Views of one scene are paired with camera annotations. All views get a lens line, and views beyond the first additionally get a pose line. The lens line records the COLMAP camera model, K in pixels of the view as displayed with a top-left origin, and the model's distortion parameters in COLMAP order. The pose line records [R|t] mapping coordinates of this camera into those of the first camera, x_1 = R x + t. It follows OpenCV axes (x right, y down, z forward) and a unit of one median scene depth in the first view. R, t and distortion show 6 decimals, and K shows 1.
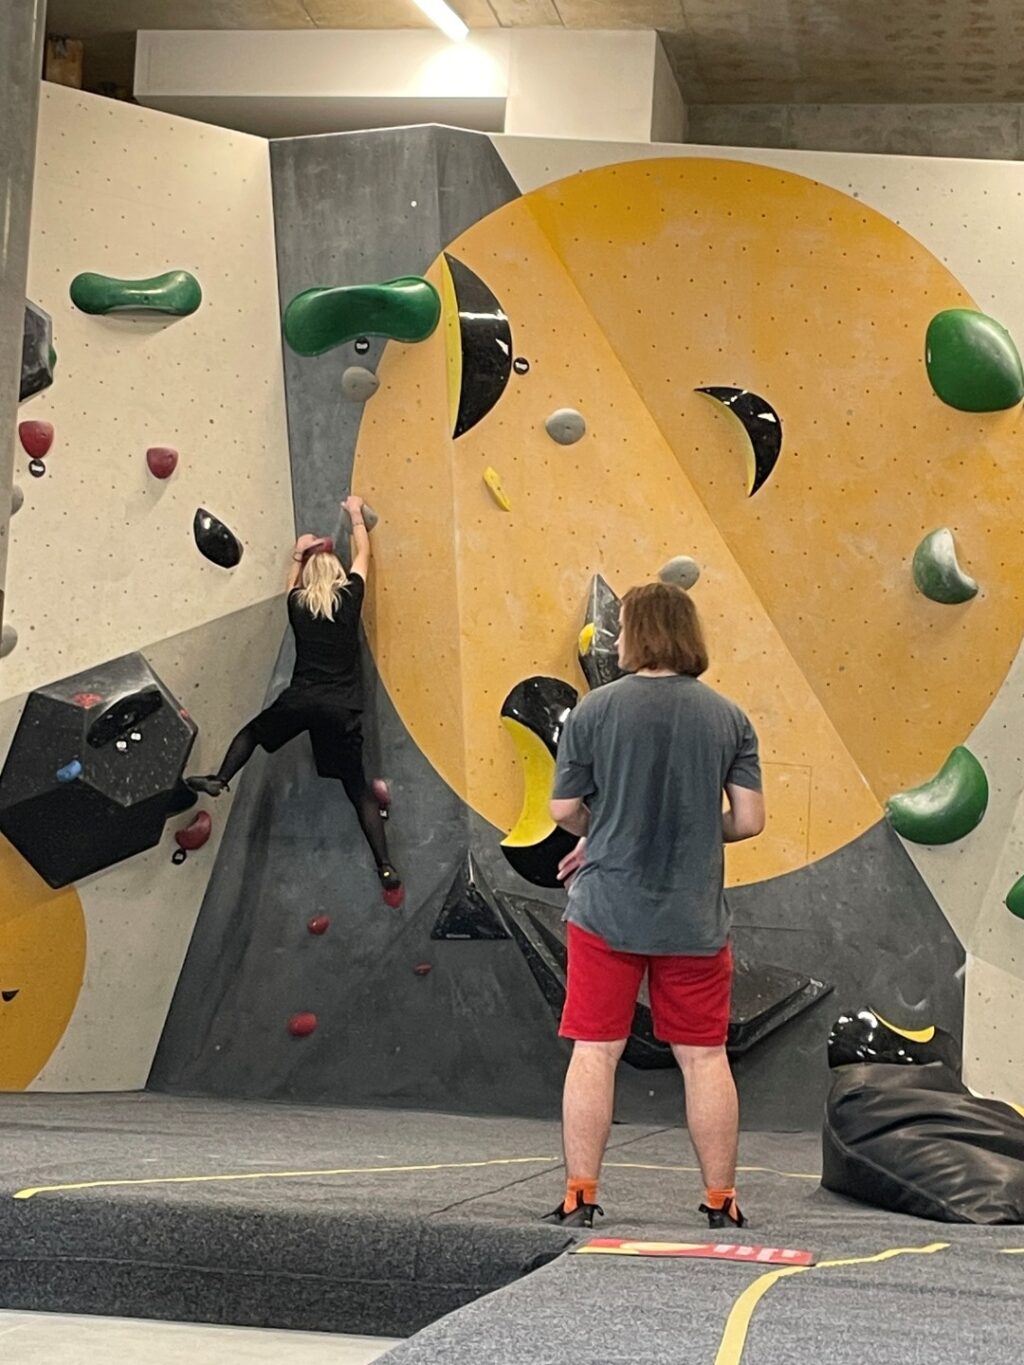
lens RADIAL K [[2696.3, 0, 512.0], [0, 2696.3, 681.0], [0, 0, 1]] dist [0.092295, 0.000000]
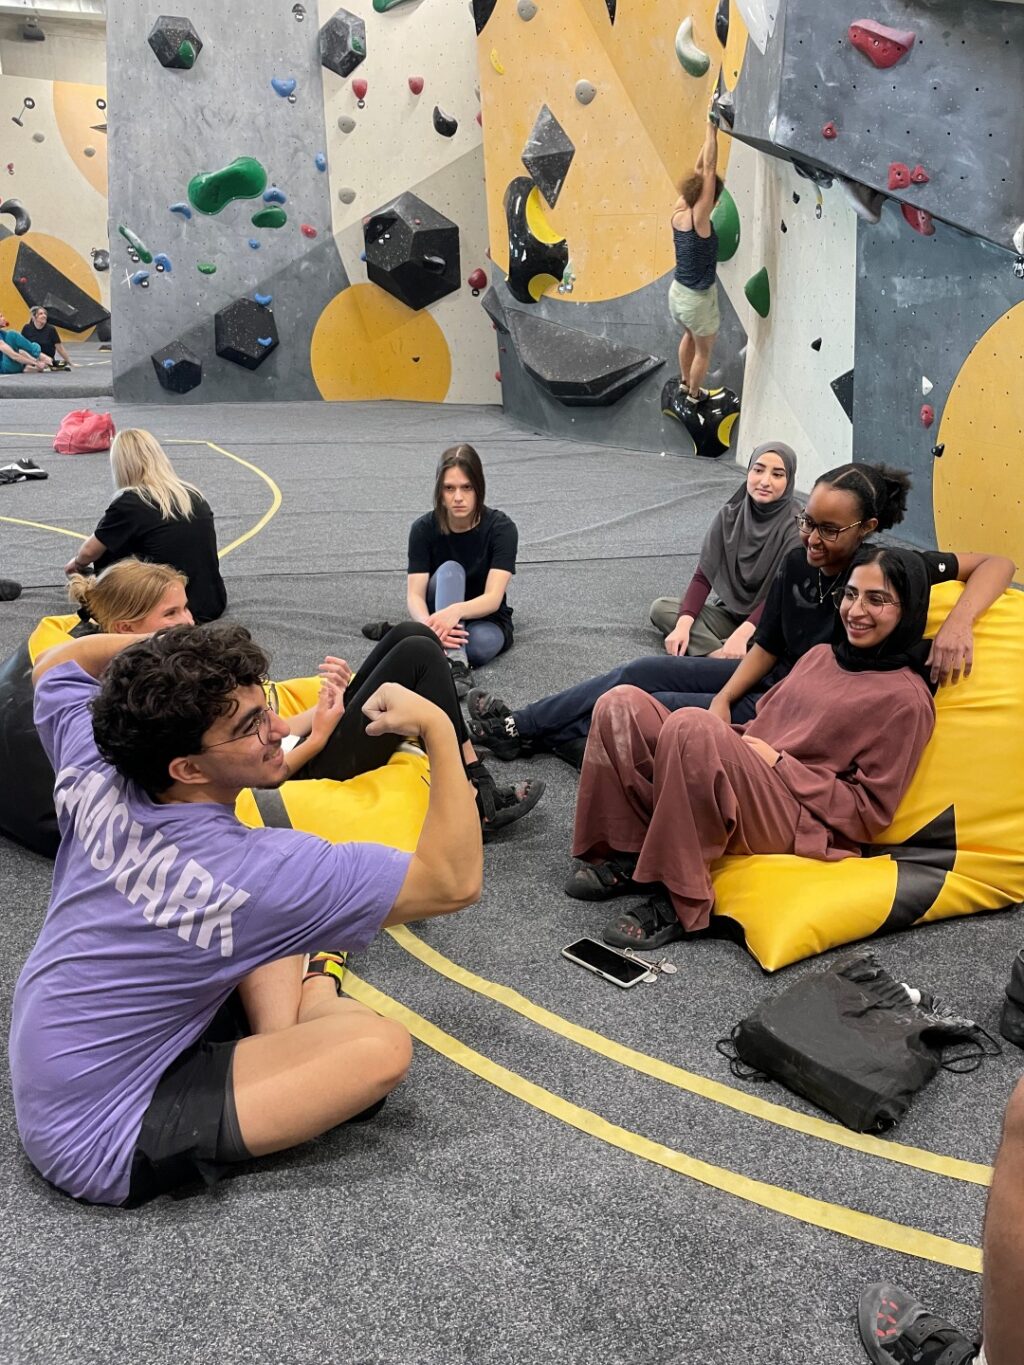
lens RADIAL K [[1039.6, 0, 510.0], [0, 1039.6, 685.1], [0, 0, 1]] dist [0.091128, -0.119197]
pose [[0.434656, 0.279725, -0.856053, 0.684307], [0.098118, 0.930174, 0.353764, 0.062162], [0.895235, -0.237760, 0.376860, 0.633445]]
